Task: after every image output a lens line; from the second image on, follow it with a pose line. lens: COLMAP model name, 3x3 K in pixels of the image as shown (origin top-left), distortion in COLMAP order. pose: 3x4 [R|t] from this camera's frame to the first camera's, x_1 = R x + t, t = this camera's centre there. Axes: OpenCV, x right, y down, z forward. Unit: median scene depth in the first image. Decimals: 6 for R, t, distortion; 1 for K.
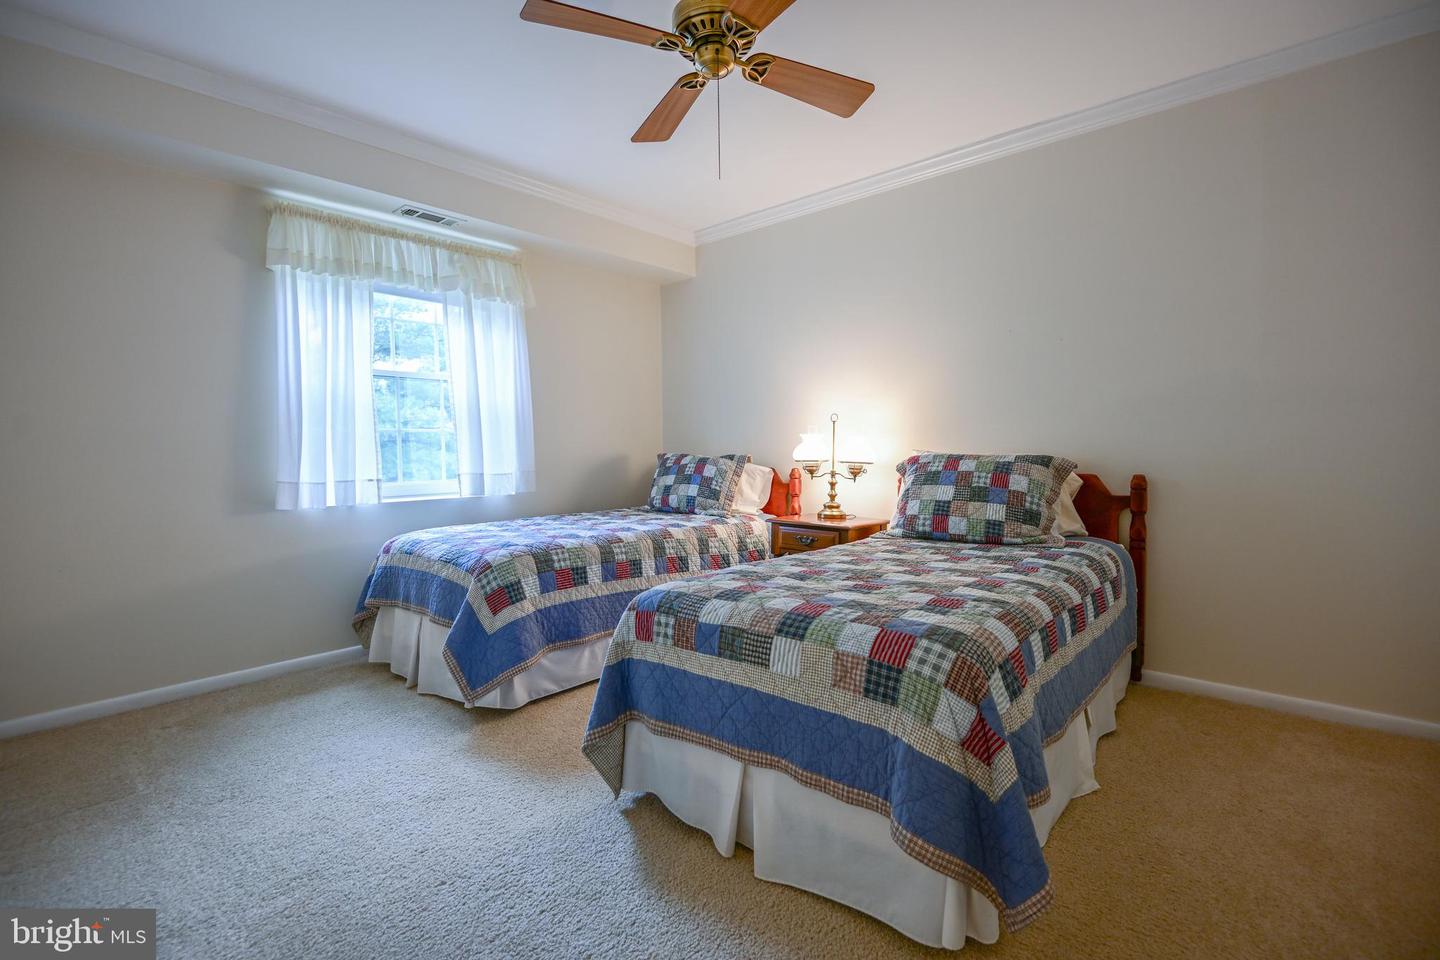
lens RADIAL K [[663.3, 0, 719.7], [0, 663.3, 473.5], [0, 0, 1]] dist [0.000874, -0.000791]
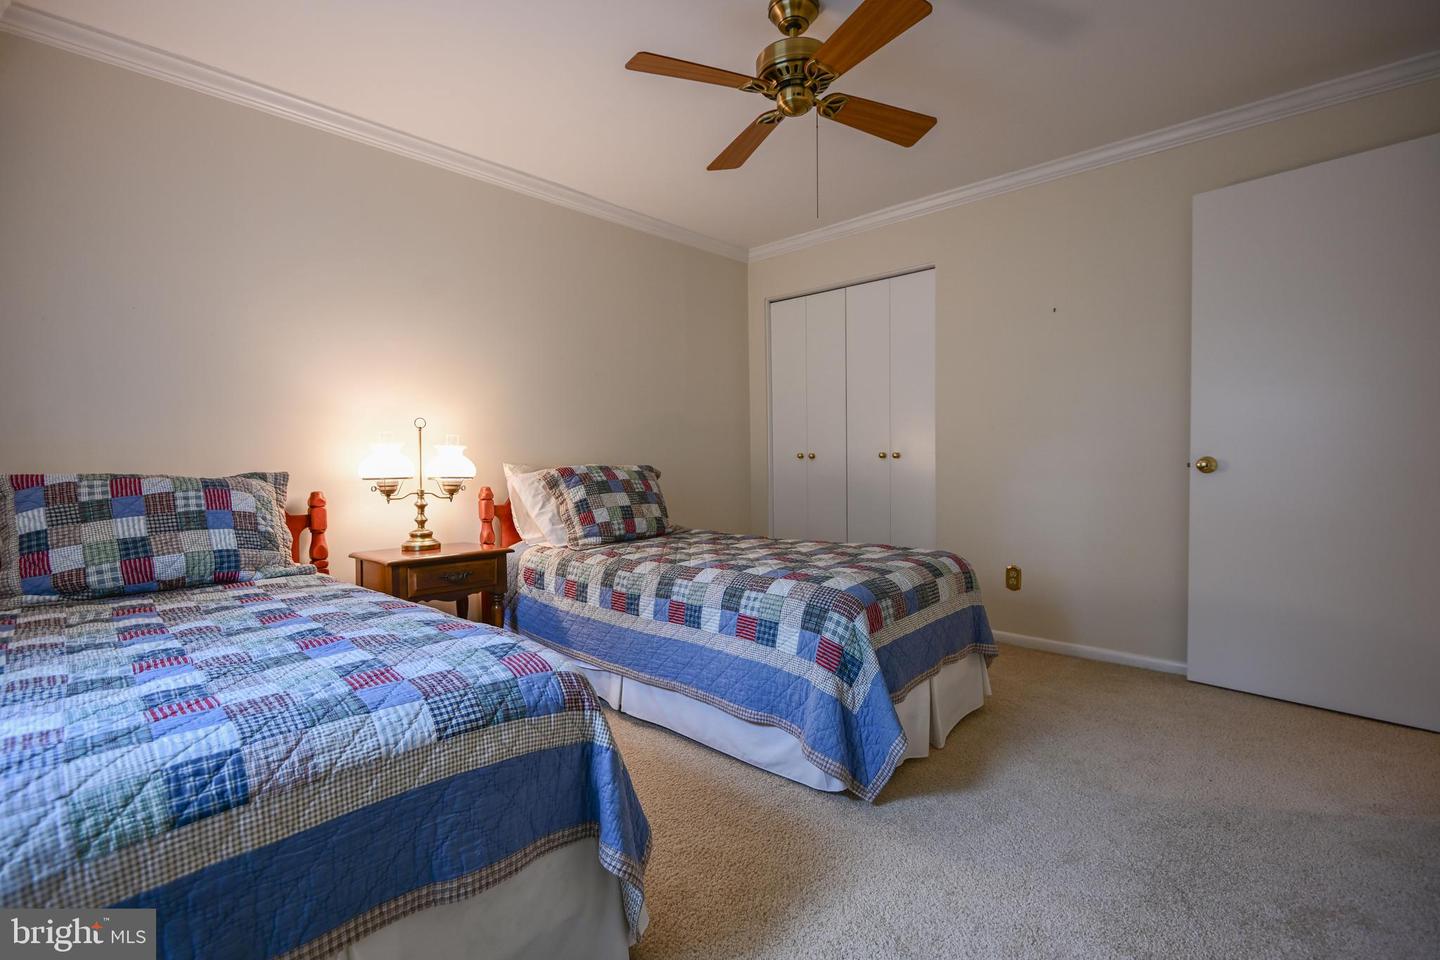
lens RADIAL K [[663.3, 0, 719.7], [0, 663.3, 473.5], [0, 0, 1]] dist [0.000874, -0.000791]
pose [[0.014196, -0.018800, 0.999722, -0.616971], [0.035124, 0.999216, 0.018292, -0.025827], [-0.999282, 0.034855, 0.014845, 0.623572]]
